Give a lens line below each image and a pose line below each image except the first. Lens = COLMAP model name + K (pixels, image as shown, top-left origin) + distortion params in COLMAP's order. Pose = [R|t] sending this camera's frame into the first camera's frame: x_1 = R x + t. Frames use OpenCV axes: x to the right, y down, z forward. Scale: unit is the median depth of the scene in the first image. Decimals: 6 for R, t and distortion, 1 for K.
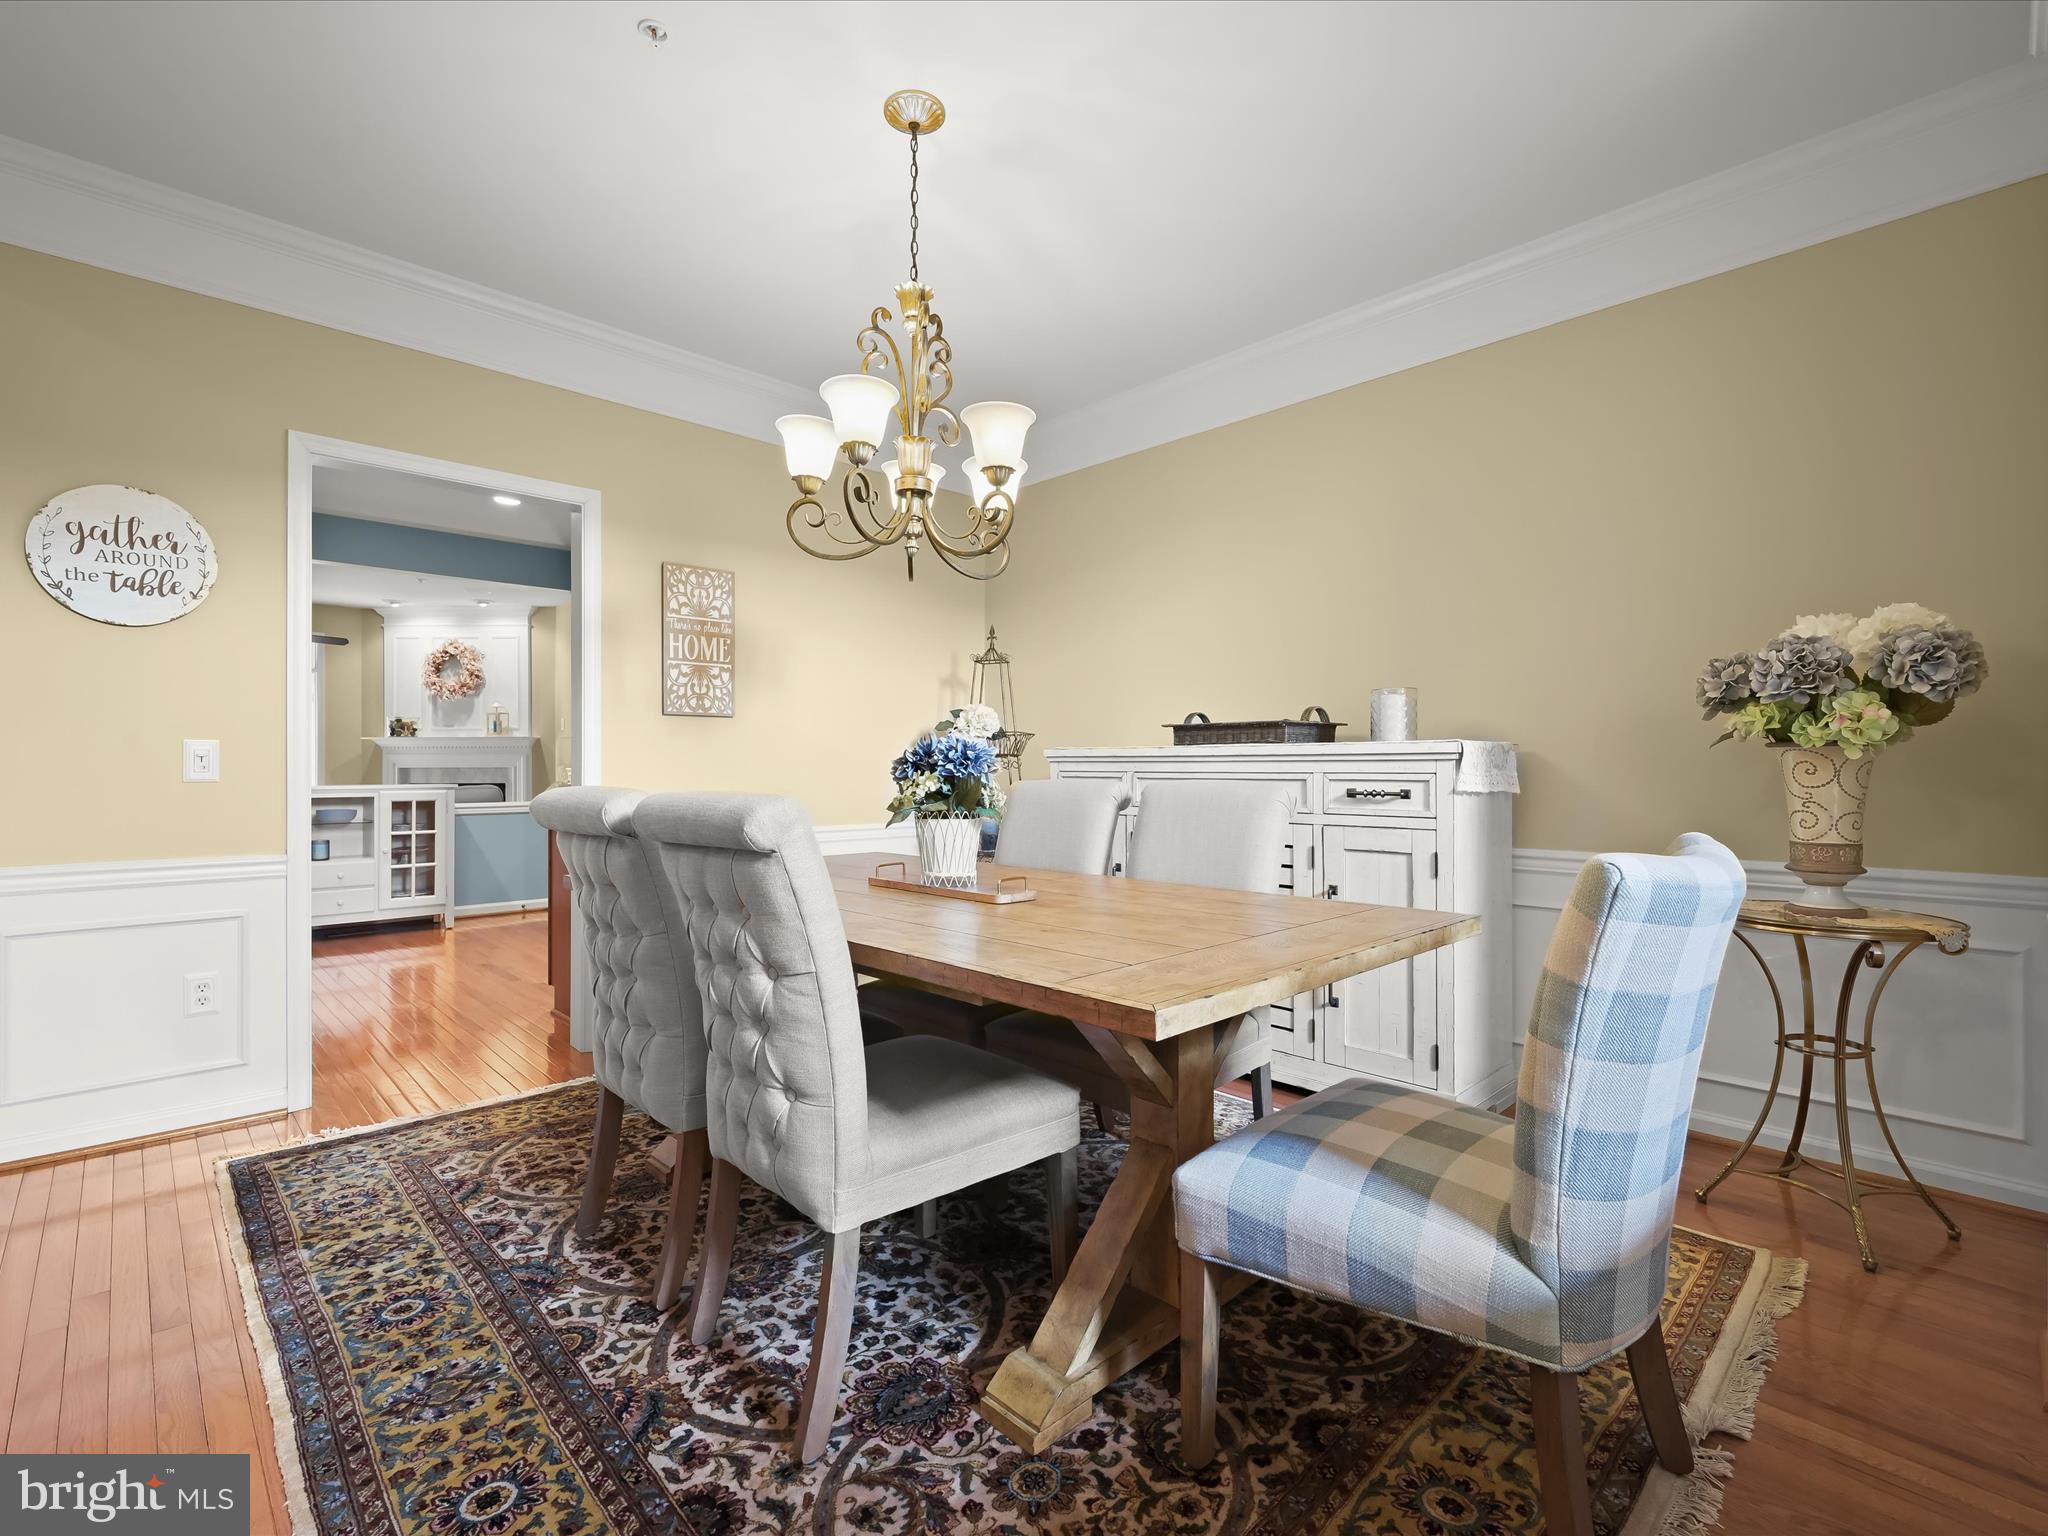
lens RADIAL K [[957.1, 0, 1033.6], [0, 957.1, 761.8], [0, 0, 1]] dist [0.005426, 0.000611]
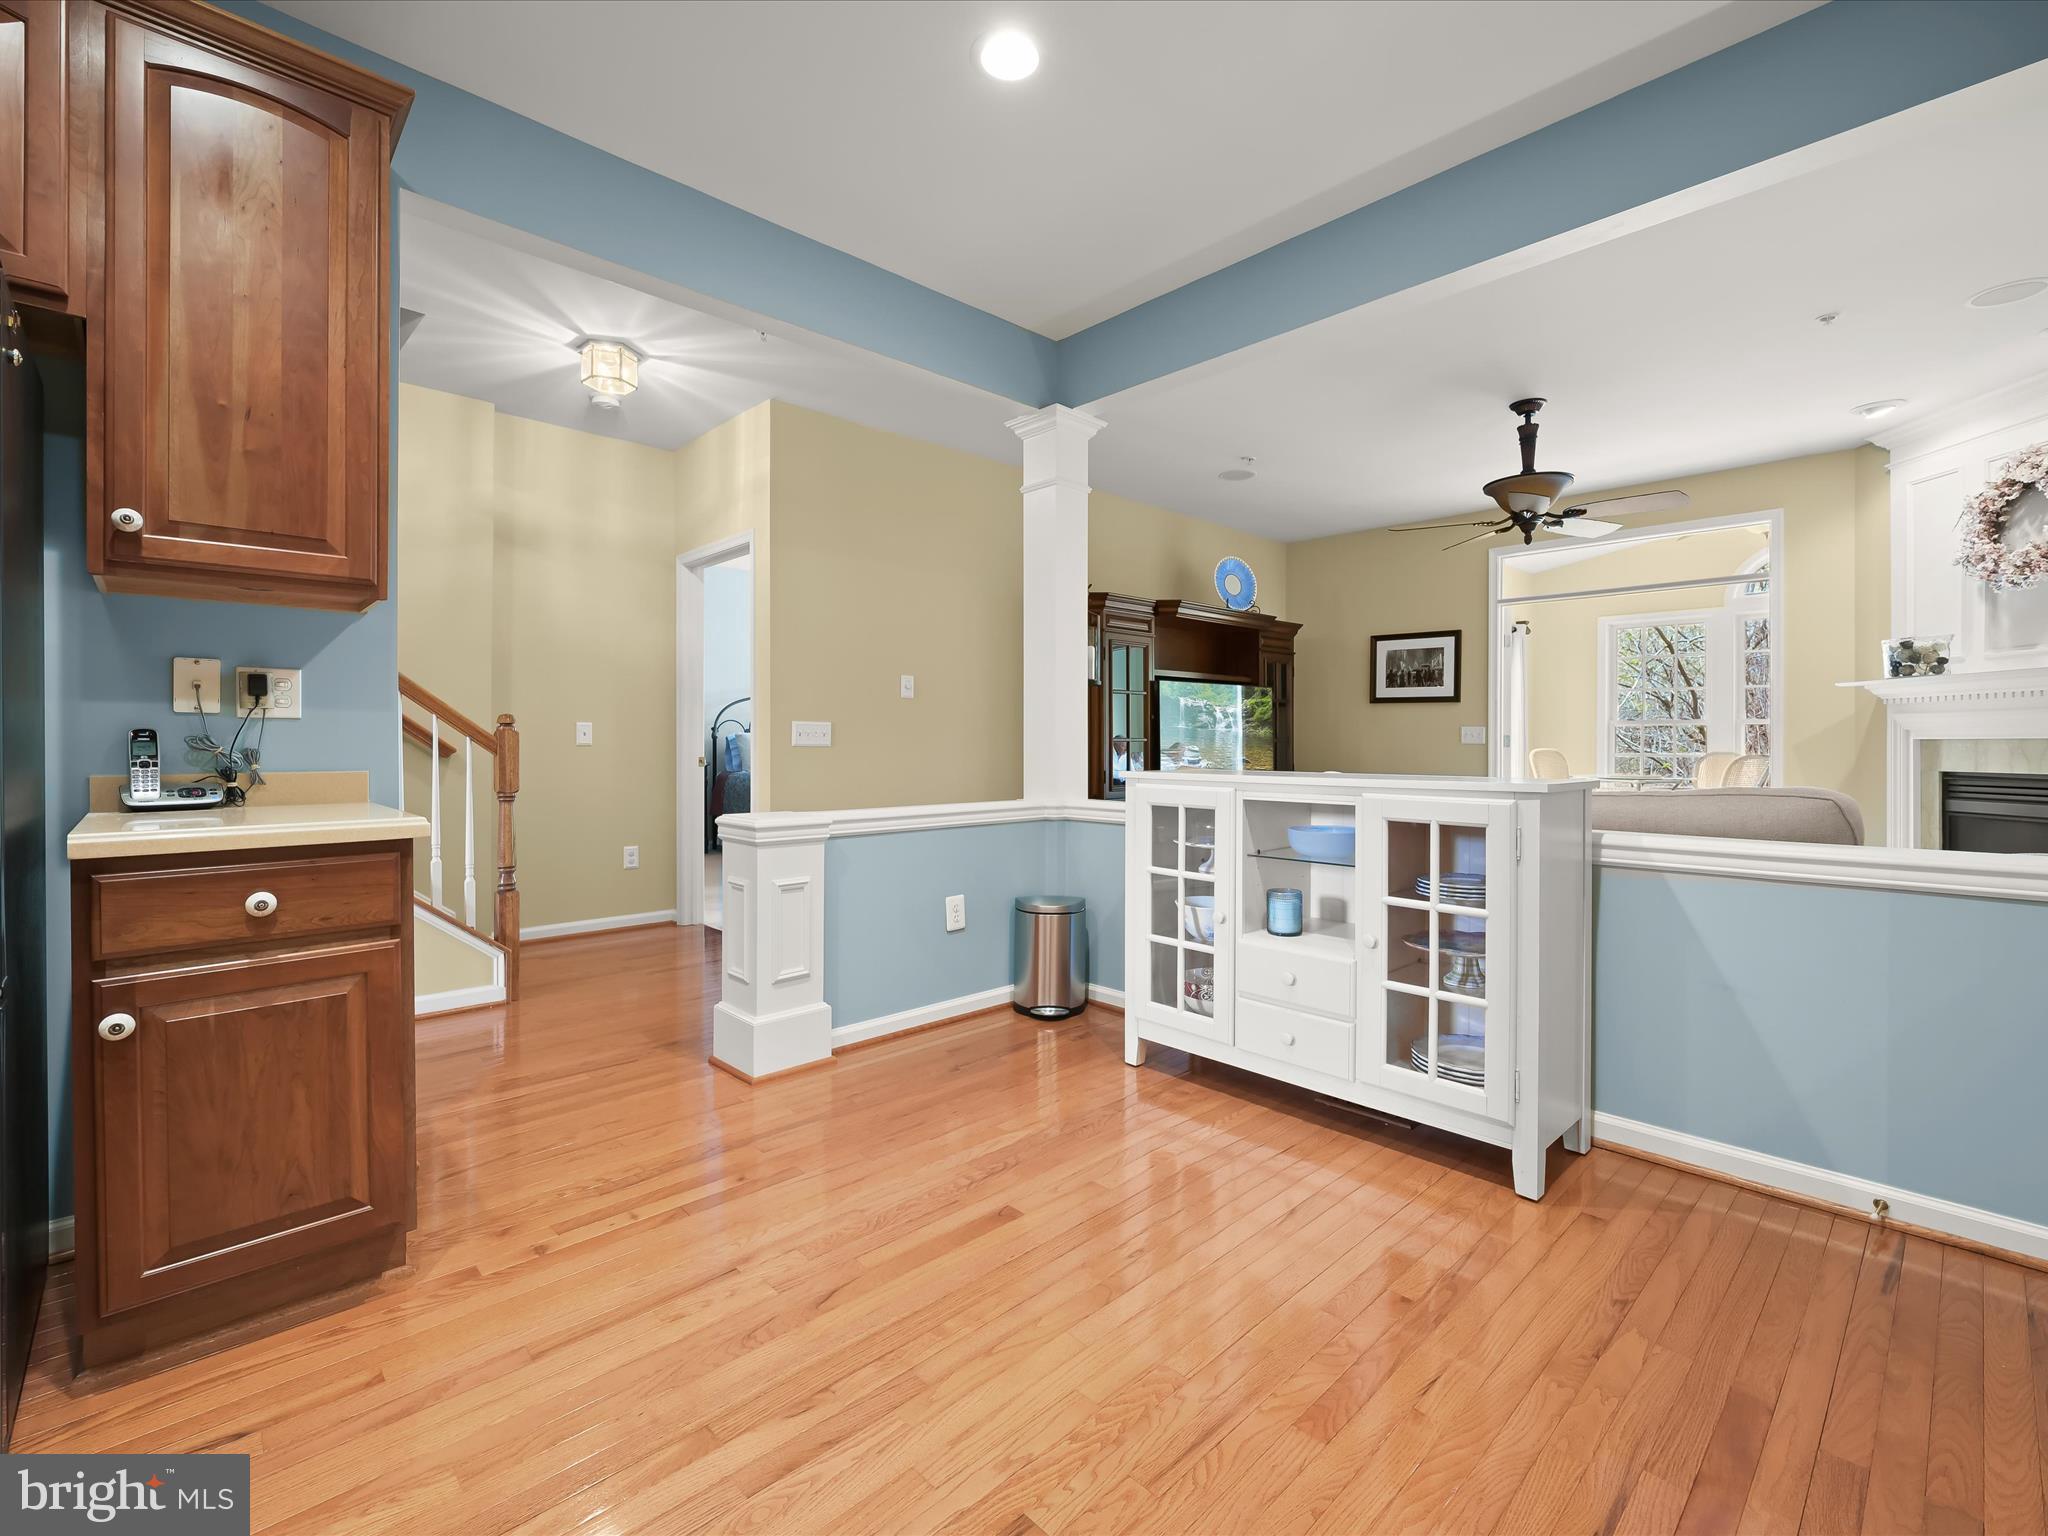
lens RADIAL K [[910.8, 0, 1027.8], [0, 910.8, 750.5], [0, 0, 1]] dist [-0.007155, 0.001642]
pose [[-0.009880, 0.010537, -0.999896, -0.384678], [0.005377, 0.999931, 0.010484, 0.009337], [0.999937, -0.005272, -0.009936, 1.139942]]
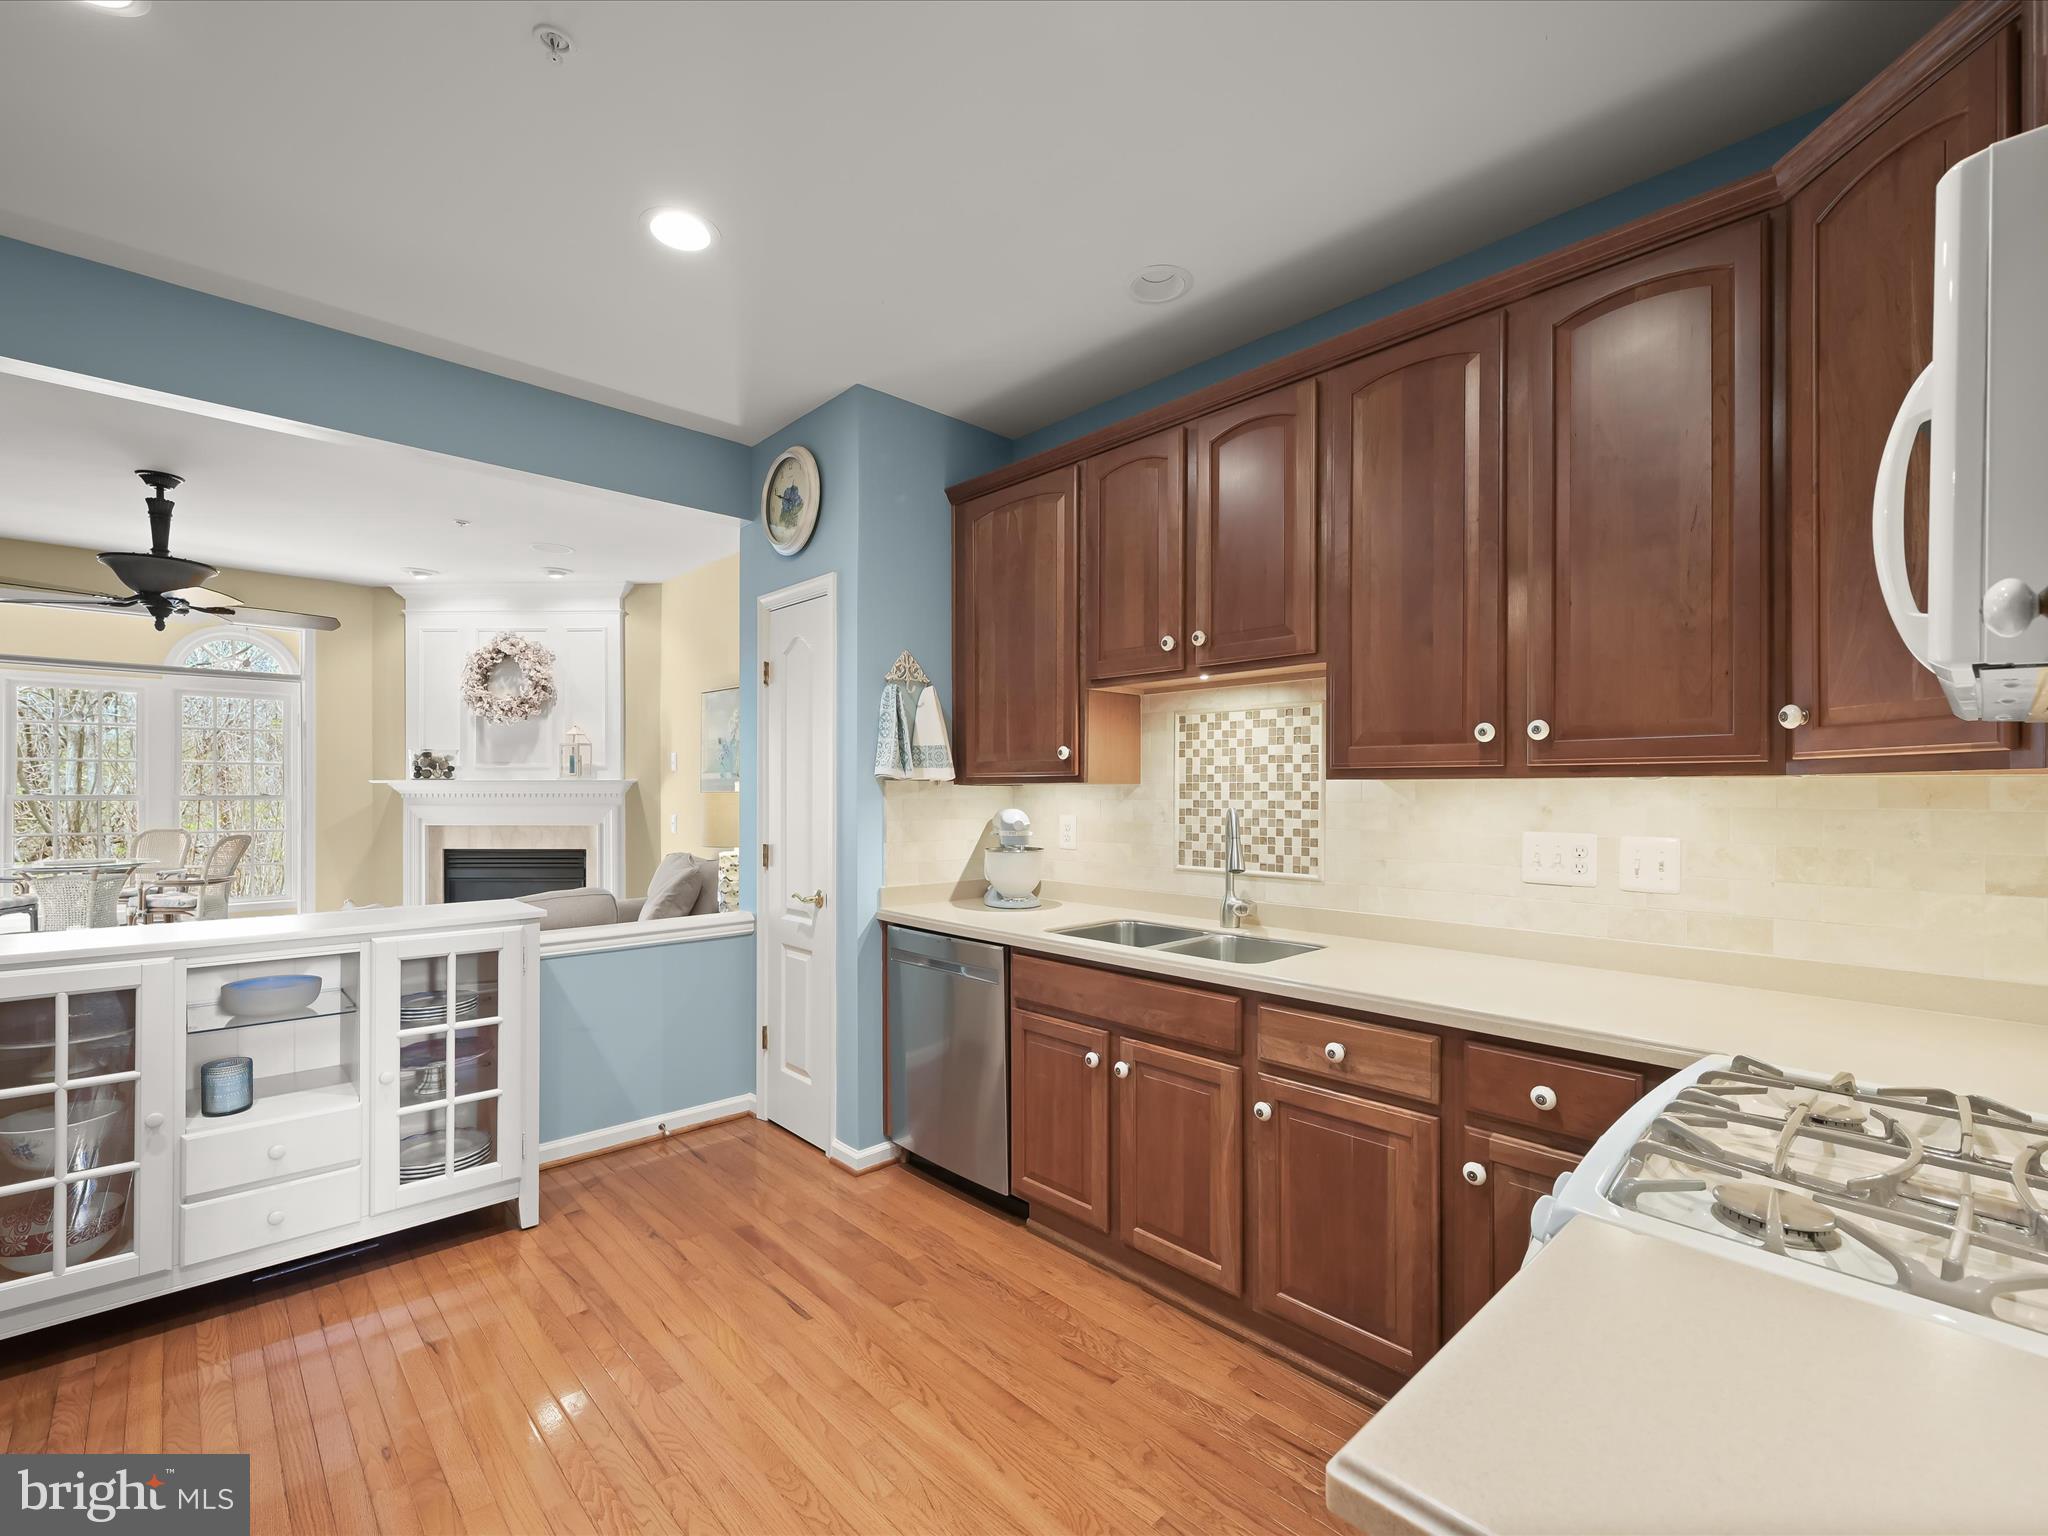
lens RADIAL K [[910.8, 0, 1033.7], [0, 910.8, 795.4], [0, 0, 1]] dist [-0.007155, 0.001642]
pose [[0.999984, 0.005239, -0.002112, -0.511015], [-0.005210, 0.999894, 0.013568, -0.053684], [0.002183, -0.013557, 0.999906, 0.790958]]
